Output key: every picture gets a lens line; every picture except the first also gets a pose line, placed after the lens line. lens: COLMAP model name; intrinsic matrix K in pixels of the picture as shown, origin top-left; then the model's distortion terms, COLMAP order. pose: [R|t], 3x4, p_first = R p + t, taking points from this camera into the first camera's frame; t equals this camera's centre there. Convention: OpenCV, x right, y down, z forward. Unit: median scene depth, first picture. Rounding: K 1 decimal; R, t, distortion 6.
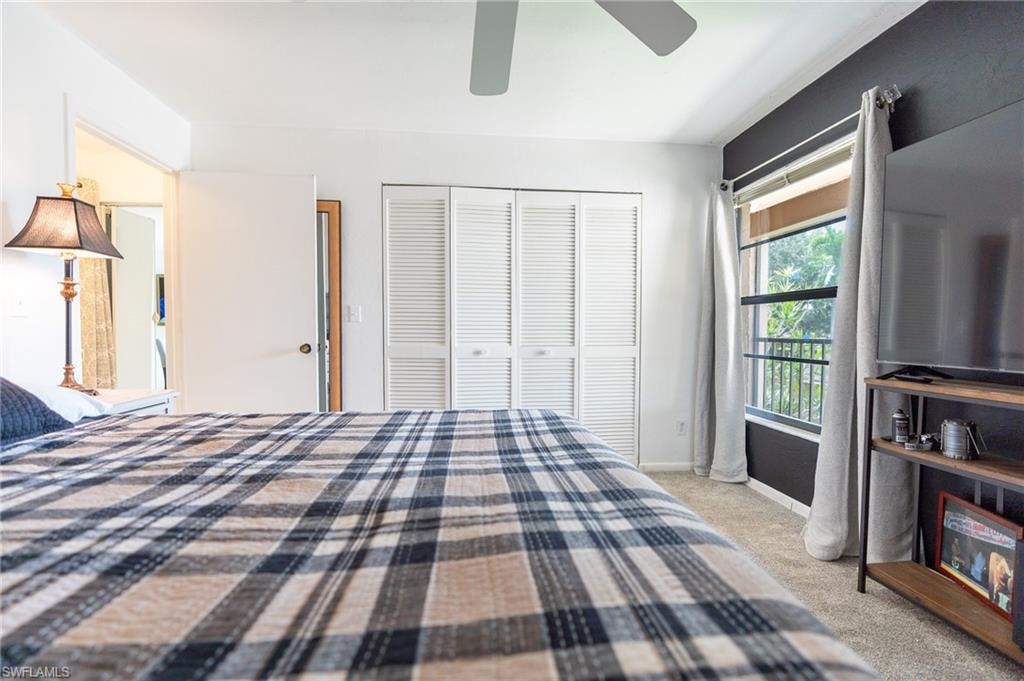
lens RADIAL K [[464.8, 0, 514.7], [0, 464.8, 344.0], [0, 0, 1]] dist [-0.004808, 0.000421]
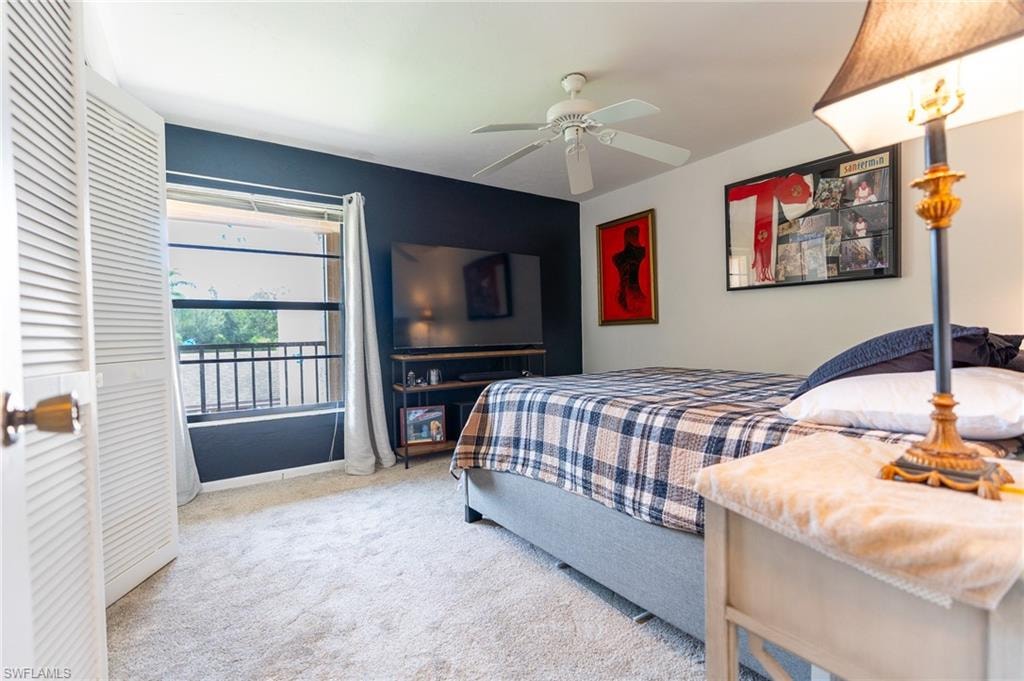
lens RADIAL K [[464.8, 0, 514.7], [0, 464.8, 344.0], [0, 0, 1]] dist [-0.004808, 0.000421]
pose [[-0.480900, -0.015243, 0.876643, -1.148733], [0.047277, 0.997943, 0.043287, -0.037923], [-0.875500, 0.062262, -0.479190, 1.532935]]
